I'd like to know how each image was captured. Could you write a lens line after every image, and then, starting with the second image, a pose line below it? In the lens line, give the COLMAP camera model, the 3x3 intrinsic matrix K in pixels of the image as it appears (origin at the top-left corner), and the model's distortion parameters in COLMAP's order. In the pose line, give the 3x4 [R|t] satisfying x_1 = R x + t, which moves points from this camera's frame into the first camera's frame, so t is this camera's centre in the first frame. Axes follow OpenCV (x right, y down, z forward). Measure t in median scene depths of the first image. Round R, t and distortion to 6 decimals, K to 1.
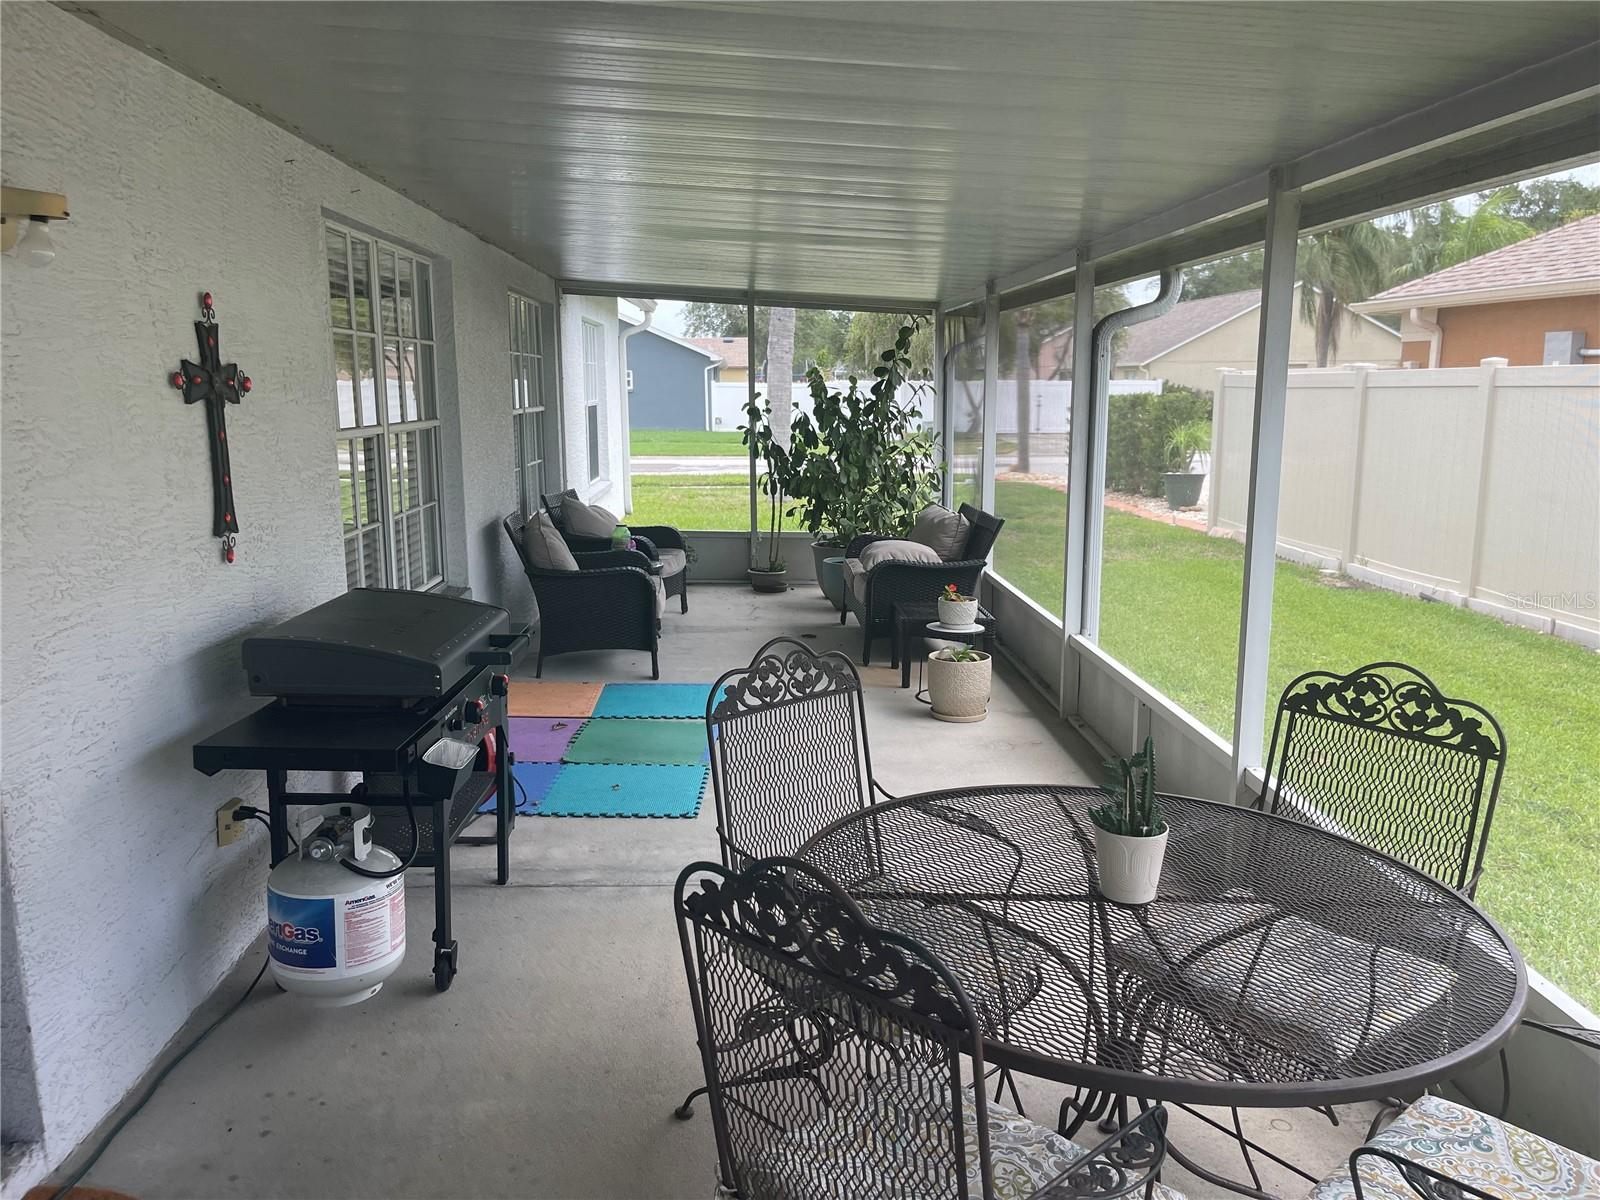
lens RADIAL K [[1219.9, 0, 800.0], [0, 1219.9, 600.0], [0, 0, 1]] dist [0.105726, -0.147542]
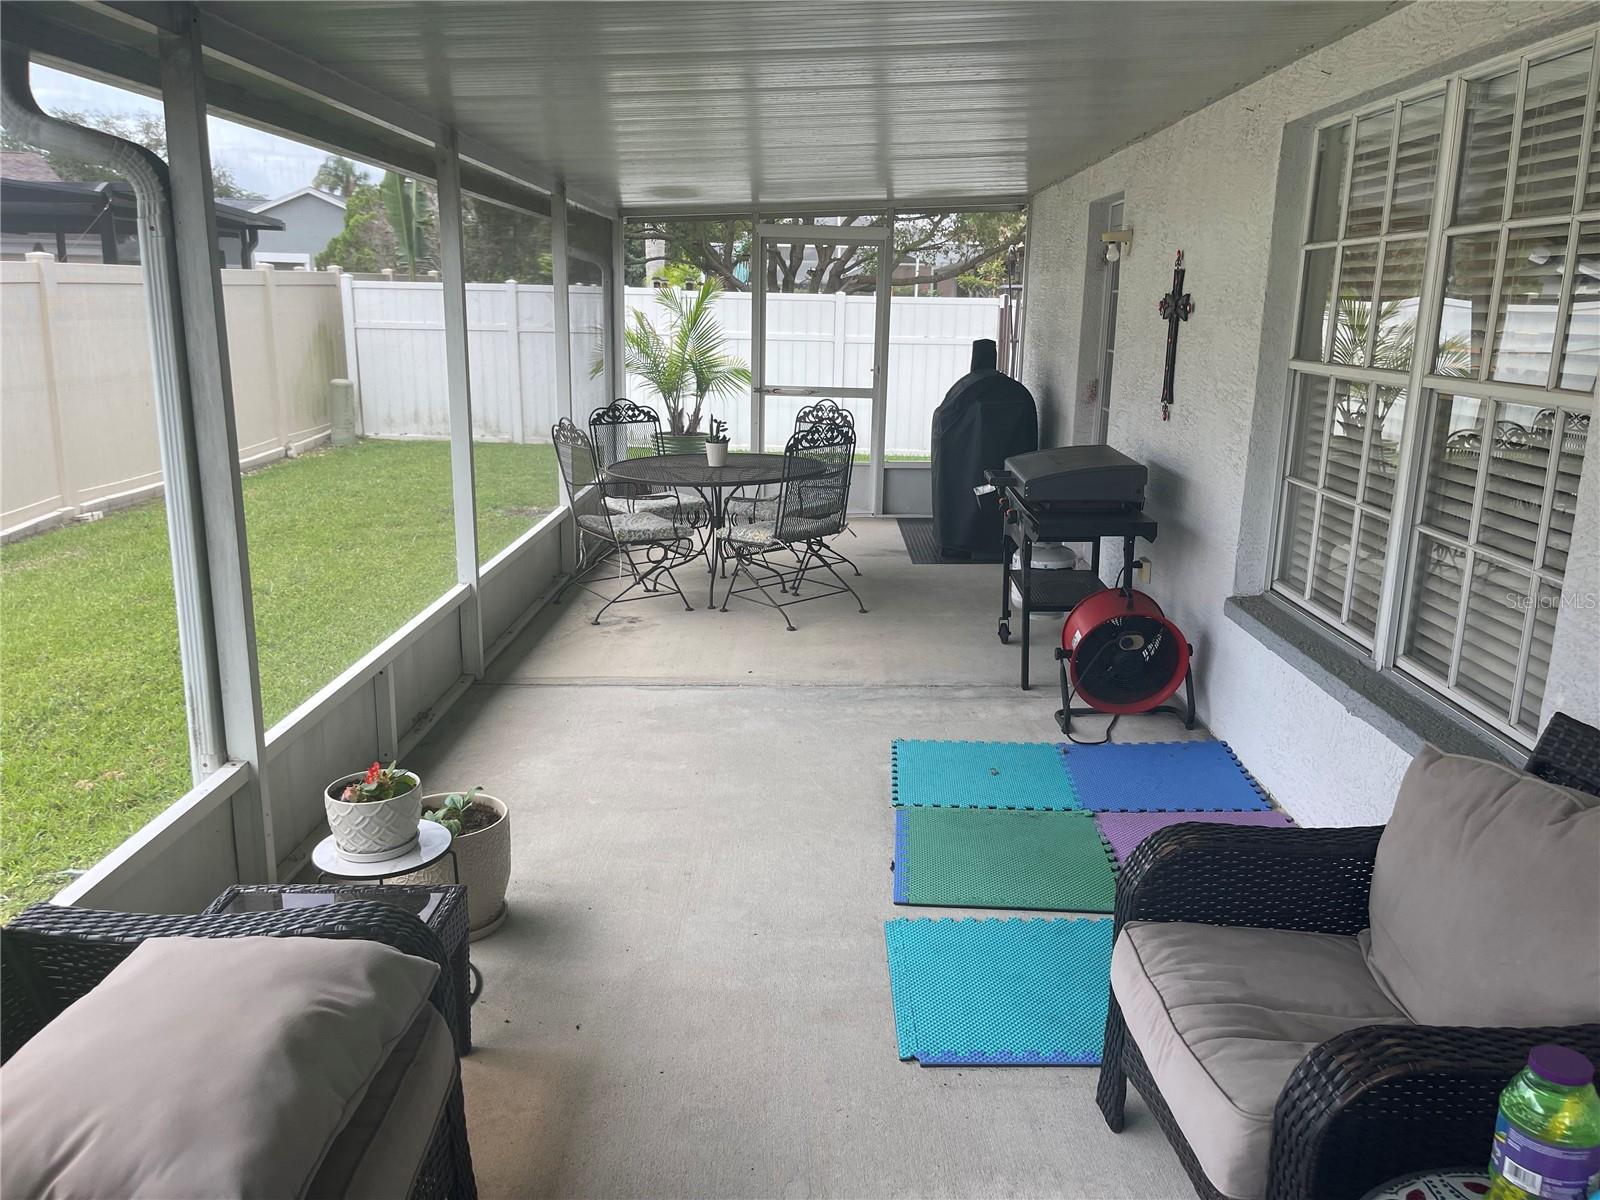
lens RADIAL K [[1219.9, 0, 800.0], [0, 1219.9, 600.0], [0, 0, 1]] dist [0.105726, -0.147542]
pose [[-0.997848, -0.030361, 0.058114, -0.082311], [-0.004905, 0.918409, 0.395602, -0.417470], [-0.065383, 0.394465, -0.916582, 2.418399]]
